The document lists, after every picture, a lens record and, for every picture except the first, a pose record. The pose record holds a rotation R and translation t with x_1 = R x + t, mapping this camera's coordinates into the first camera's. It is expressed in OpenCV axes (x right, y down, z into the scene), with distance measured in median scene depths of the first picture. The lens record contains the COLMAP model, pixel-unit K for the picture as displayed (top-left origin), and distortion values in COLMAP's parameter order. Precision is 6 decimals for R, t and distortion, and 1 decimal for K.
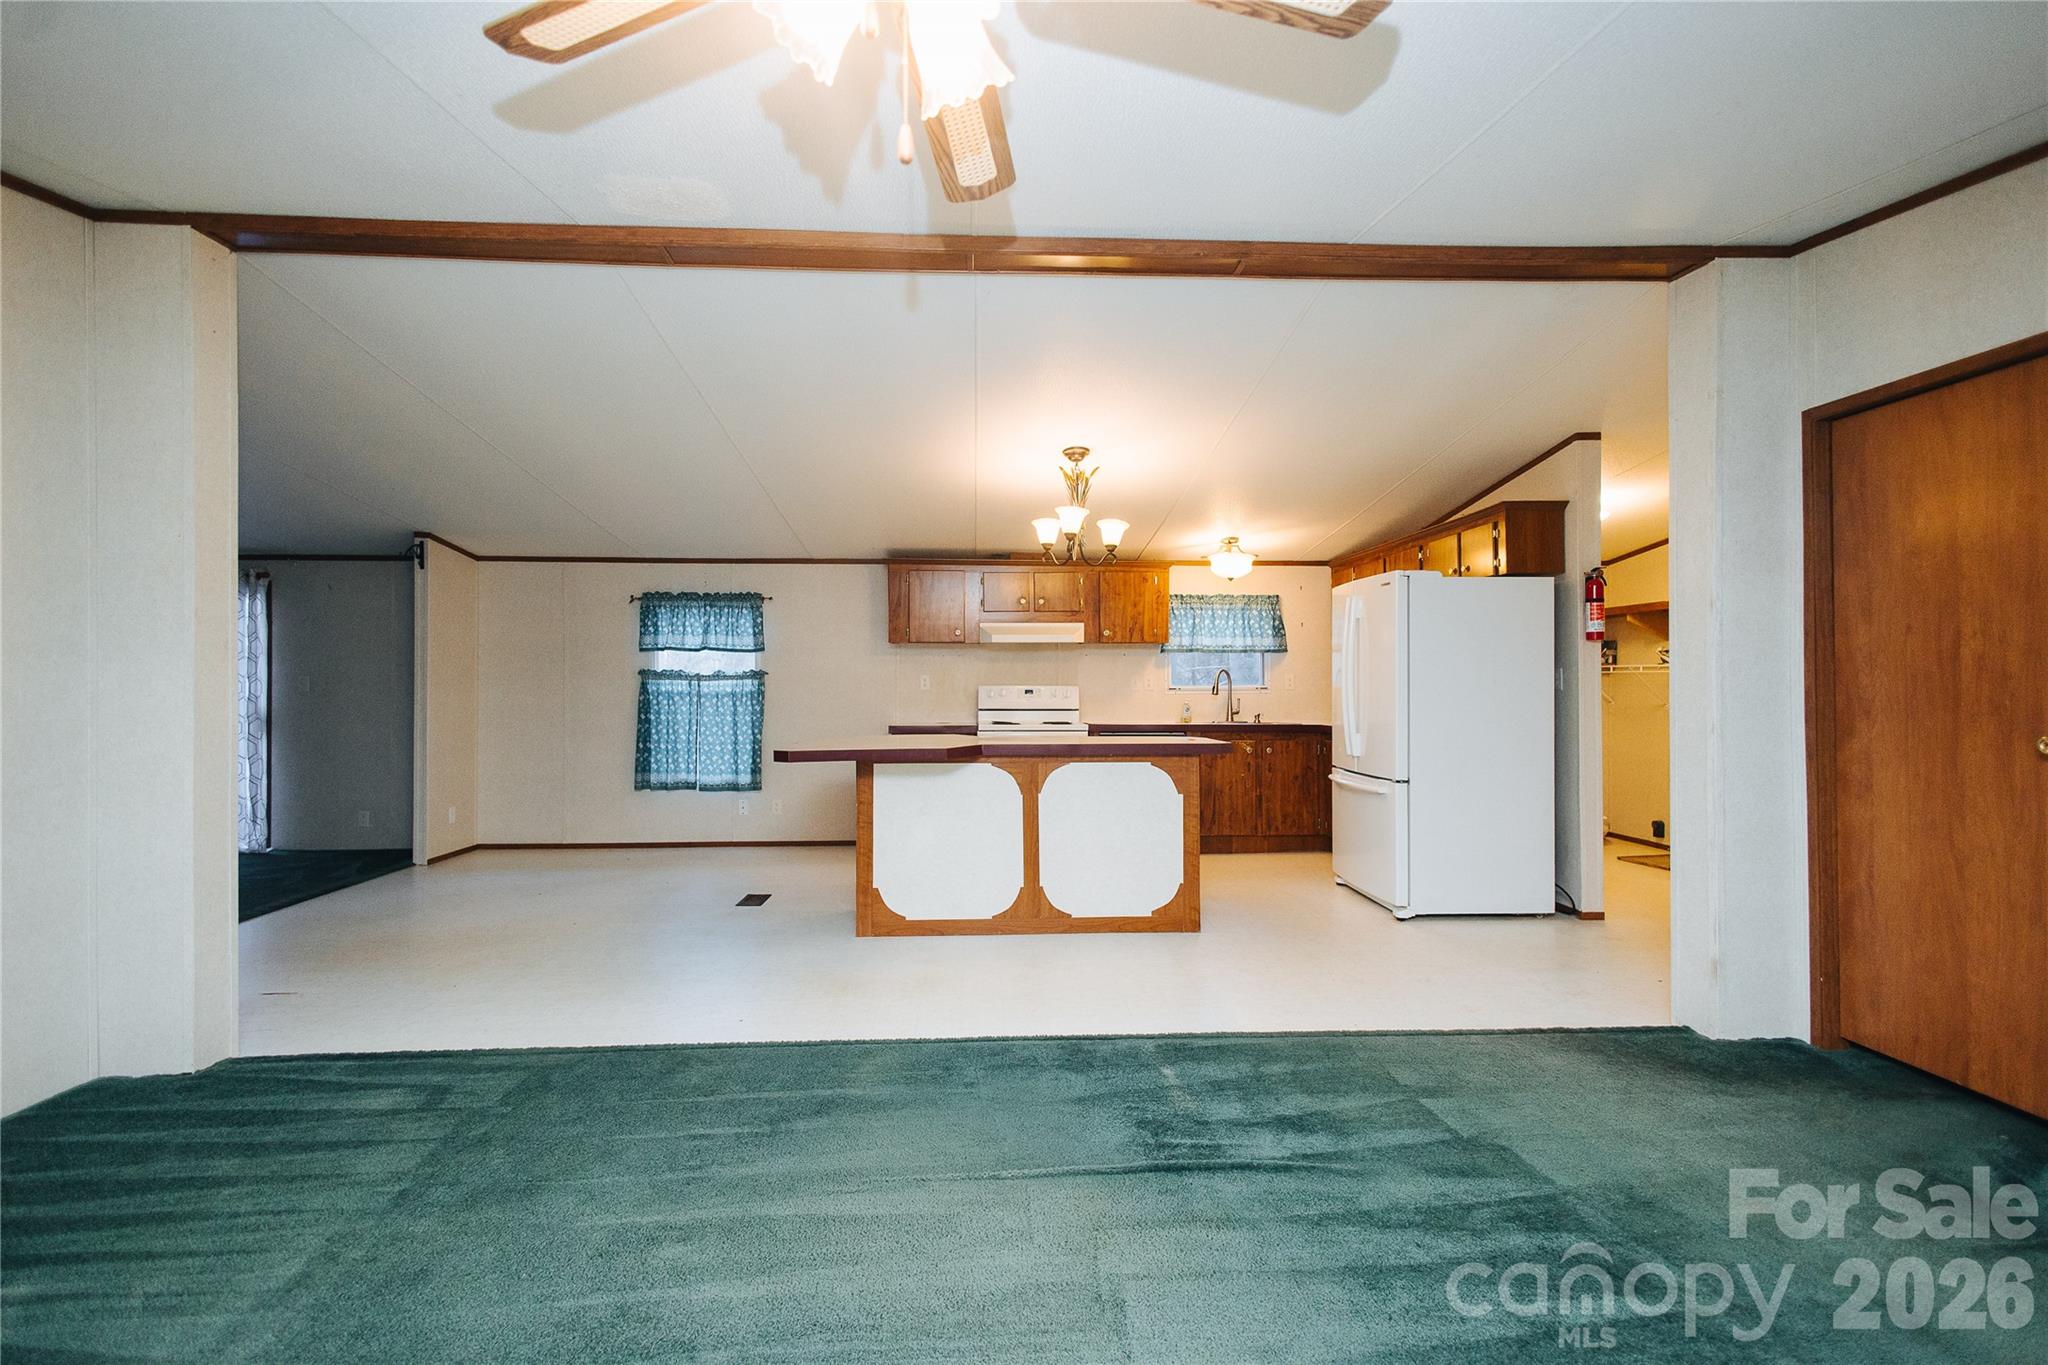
lens RADIAL K [[942.2, 0, 1026.3], [0, 942.2, 684.0], [0, 0, 1]] dist [0.013860, -0.003393]
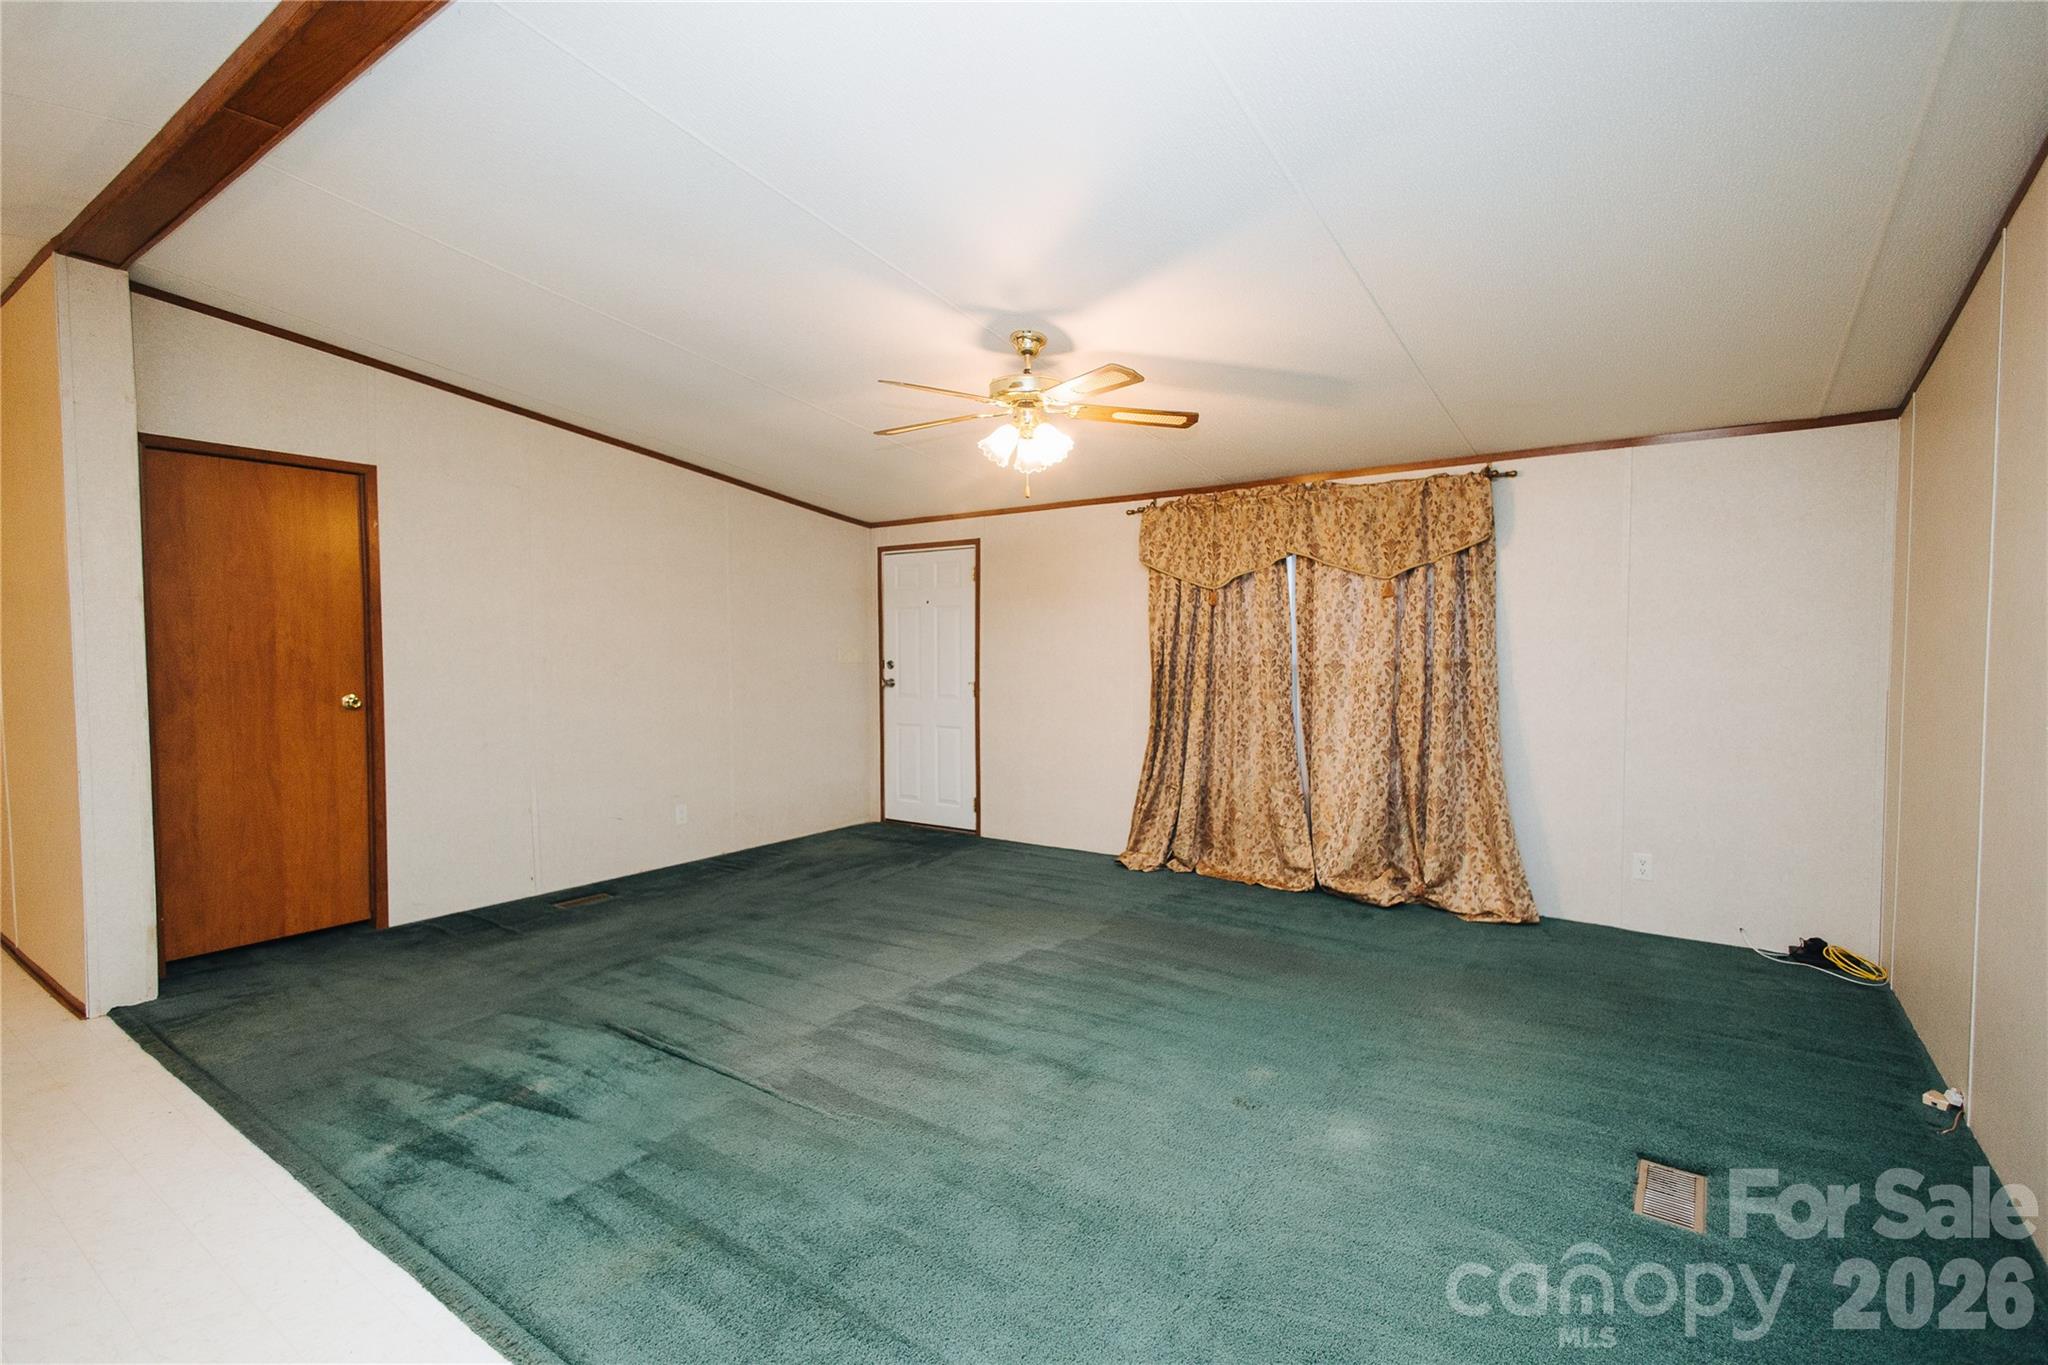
lens RADIAL K [[942.2, 0, 1022.6], [0, 942.2, 683.4], [0, 0, 1]] dist [0.013860, -0.003393]
pose [[-0.786138, -0.018443, 0.617776, -0.359159], [0.006172, 0.999271, 0.037687, -0.010831], [-0.618020, 0.033440, -0.785451, 0.611801]]
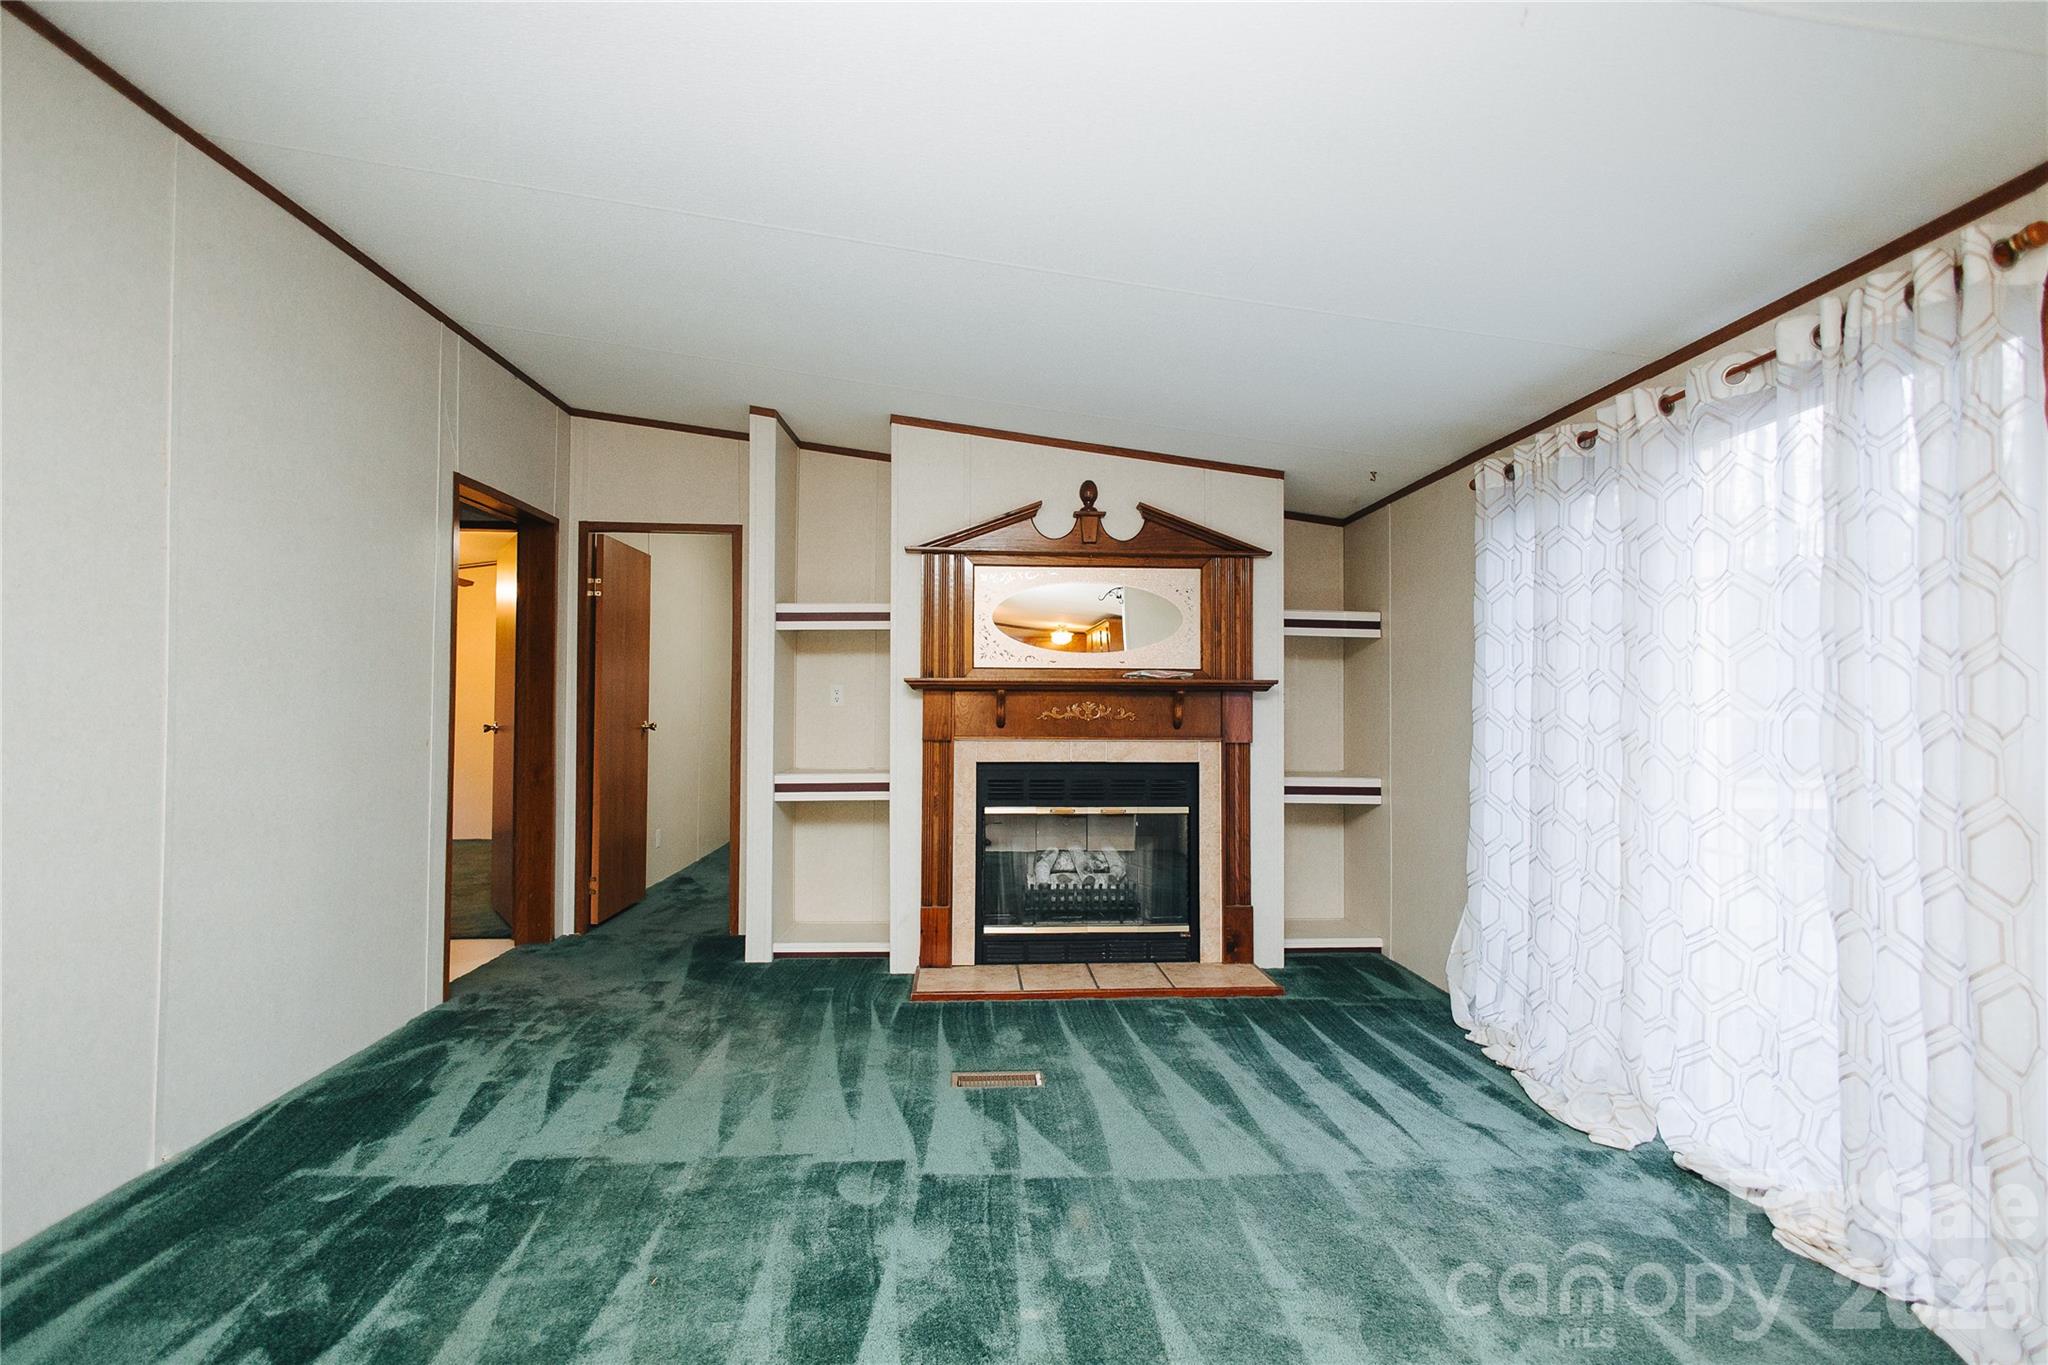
lens RADIAL K [[942.2, 0, 1040.7], [0, 942.2, 687.8], [0, 0, 1]] dist [0.013860, -0.003393]
pose [[-0.006503, -0.015537, -0.999858, -0.596772], [0.001293, 0.999878, -0.015546, 0.006149], [0.999978, -0.001394, -0.006483, 0.800601]]
